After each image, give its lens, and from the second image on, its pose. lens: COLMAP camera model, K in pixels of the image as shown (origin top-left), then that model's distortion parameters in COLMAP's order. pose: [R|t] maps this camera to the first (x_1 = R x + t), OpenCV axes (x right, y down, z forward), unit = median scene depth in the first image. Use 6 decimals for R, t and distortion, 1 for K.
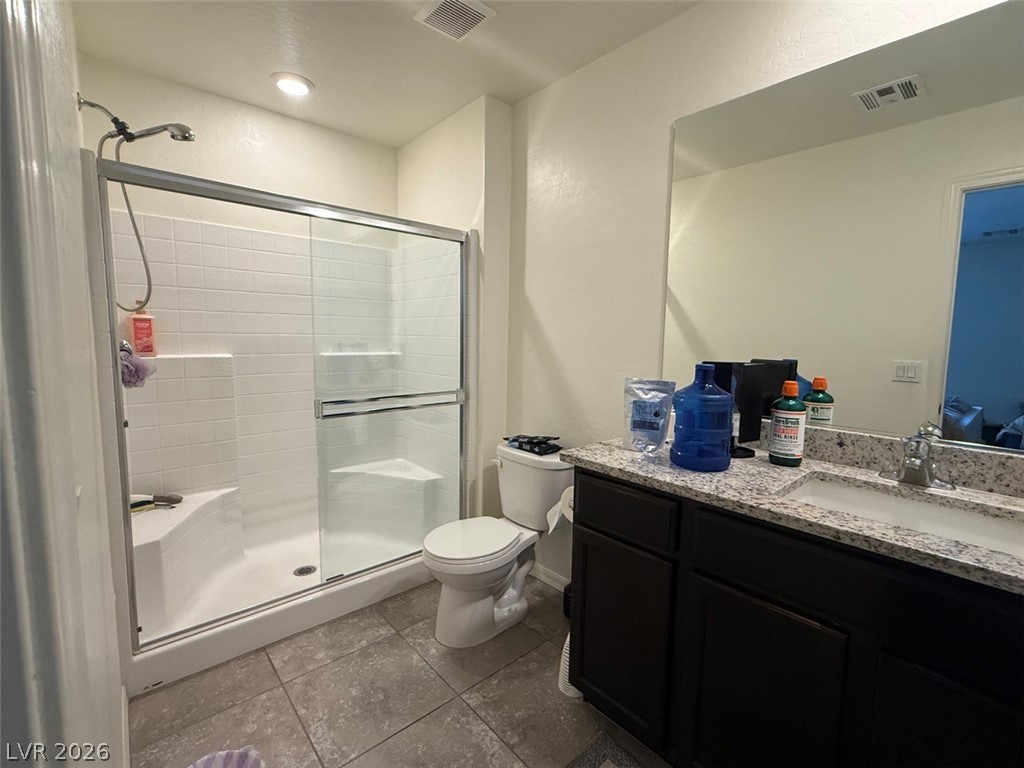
lens RADIAL K [[456.8, 0, 511.9], [0, 456.8, 383.6], [0, 0, 1]] dist [-0.002177, 0.000082]
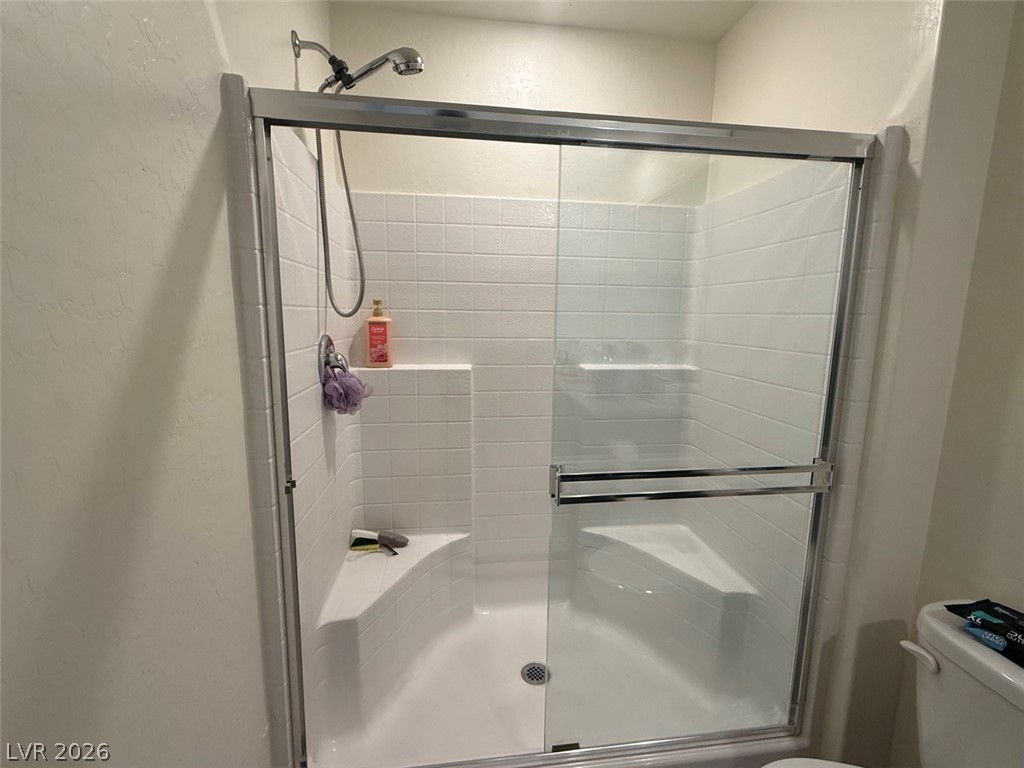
lens RADIAL K [[456.8, 0, 512.0], [0, 456.8, 383.5], [0, 0, 1]] dist [-0.002177, 0.000082]
pose [[0.830042, 0.080398, -0.551875, -0.130350], [-0.058823, 0.996656, 0.056723, -0.083821], [0.554590, -0.014620, 0.831996, 0.404170]]
